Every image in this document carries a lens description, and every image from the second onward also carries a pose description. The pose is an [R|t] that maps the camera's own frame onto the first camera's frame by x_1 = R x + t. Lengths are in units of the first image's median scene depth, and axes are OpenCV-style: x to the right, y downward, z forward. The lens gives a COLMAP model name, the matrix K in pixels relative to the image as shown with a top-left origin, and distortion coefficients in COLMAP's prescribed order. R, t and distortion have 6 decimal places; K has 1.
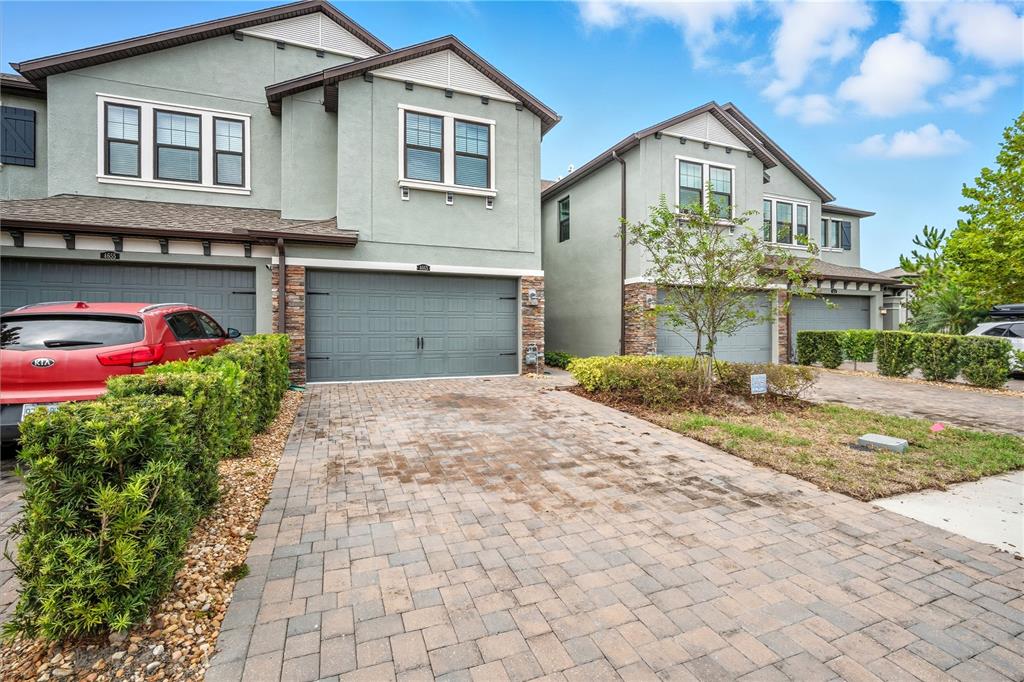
lens RADIAL K [[446.8, 0, 504.7], [0, 446.8, 336.3], [0, 0, 1]] dist [-0.011118, 0.000993]
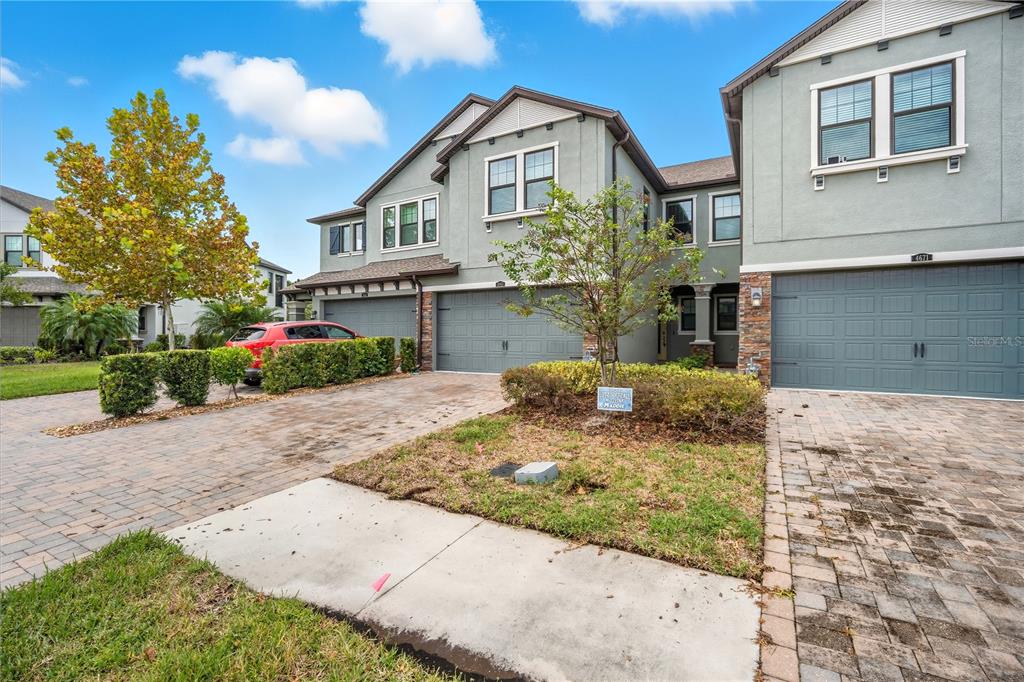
lens RADIAL K [[446.1, 0, 508.9], [0, 446.1, 340.0], [0, 0, 1]] dist [-0.009628, 0.001468]
pose [[0.630951, 0.007661, -0.775785, 0.804952], [-0.011248, 0.999936, 0.000727, -0.000157], [0.775741, 0.008267, 0.630997, 0.247049]]
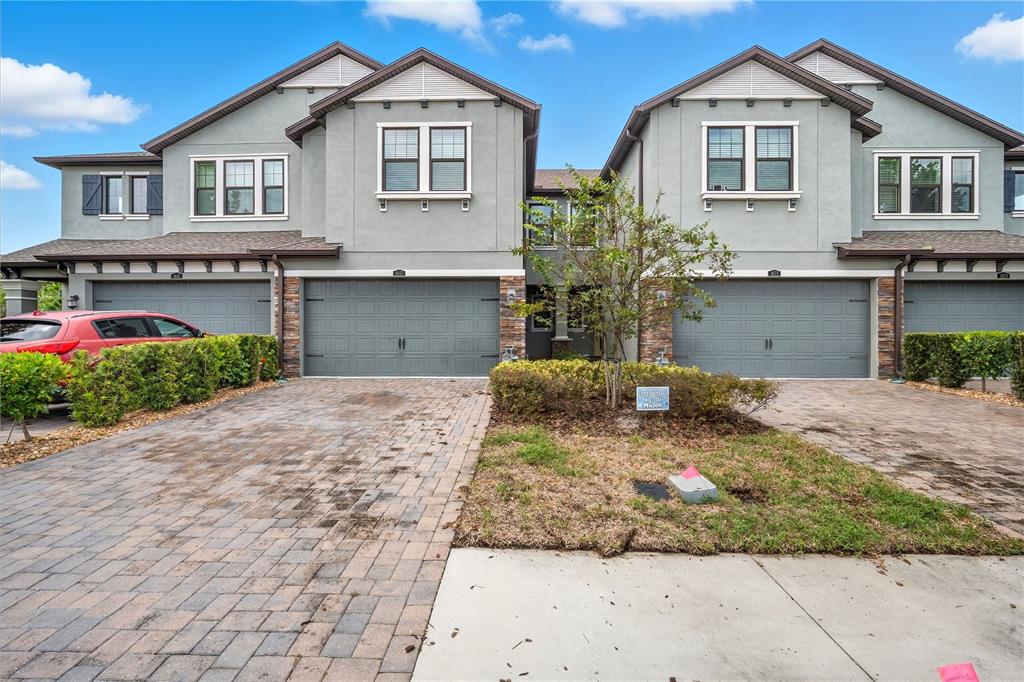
lens RADIAL K [[446.1, 0, 508.9], [0, 446.1, 340.0], [0, 0, 1]] dist [-0.009628, 0.001468]
pose [[0.922903, 0.007945, -0.384951, 0.479100], [-0.006819, 0.999968, 0.004292, -0.000007], [0.384972, -0.001336, 0.922927, 0.121199]]
